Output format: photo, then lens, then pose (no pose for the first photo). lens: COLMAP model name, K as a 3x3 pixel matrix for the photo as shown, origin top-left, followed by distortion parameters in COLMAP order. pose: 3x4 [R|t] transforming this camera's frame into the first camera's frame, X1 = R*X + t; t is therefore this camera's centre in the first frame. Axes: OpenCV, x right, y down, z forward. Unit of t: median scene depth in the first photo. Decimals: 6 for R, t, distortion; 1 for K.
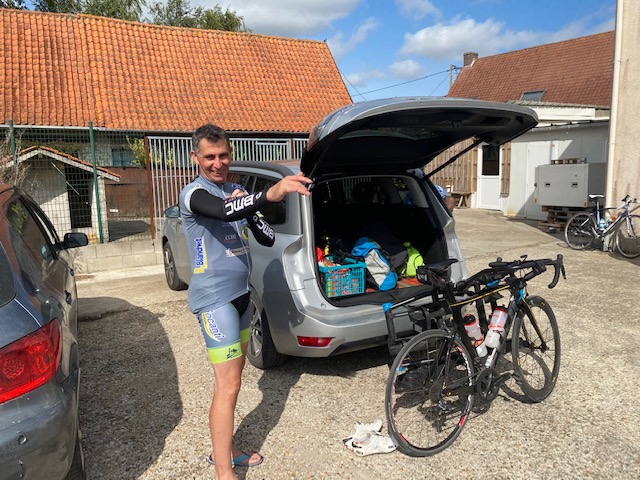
lens RADIAL K [[495.1, 0, 319.9], [0, 495.1, 252.8], [0, 0, 1]] dist [-0.005551, -0.008541]
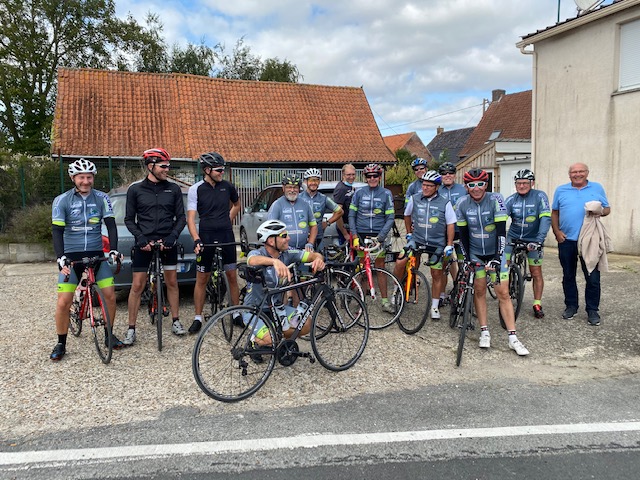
lens RADIAL K [[554.0, 0, 317.1], [0, 554.0, 239.5], [0, 0, 1]] dist [0.000804, -0.003353]
pose [[0.993643, 0.019880, -0.110811, 0.078580], [-0.029390, 0.995960, -0.084854, 0.083893], [0.108676, 0.087571, 0.990212, -0.434936]]
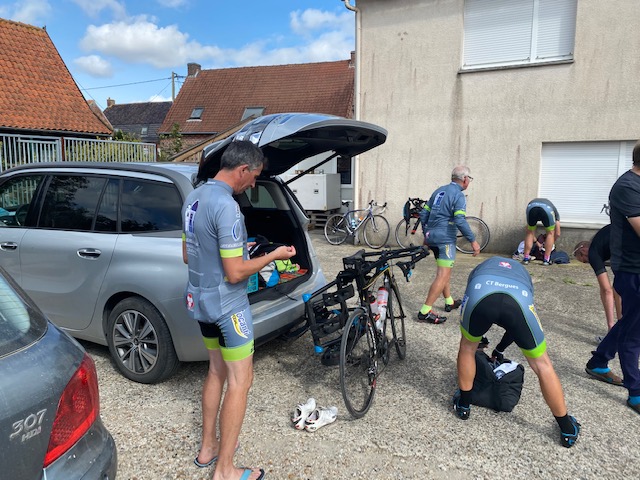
lens RADIAL K [[498.6, 0, 320.0], [0, 498.6, 240.0], [0, 0, 1]] dist [0.003463, -0.004210]
pose [[0.830352, -0.047610, 0.555202, -0.128686], [0.069028, 0.997458, -0.017703, 0.000249], [-0.552948, 0.053024, 0.831527, 0.008064]]
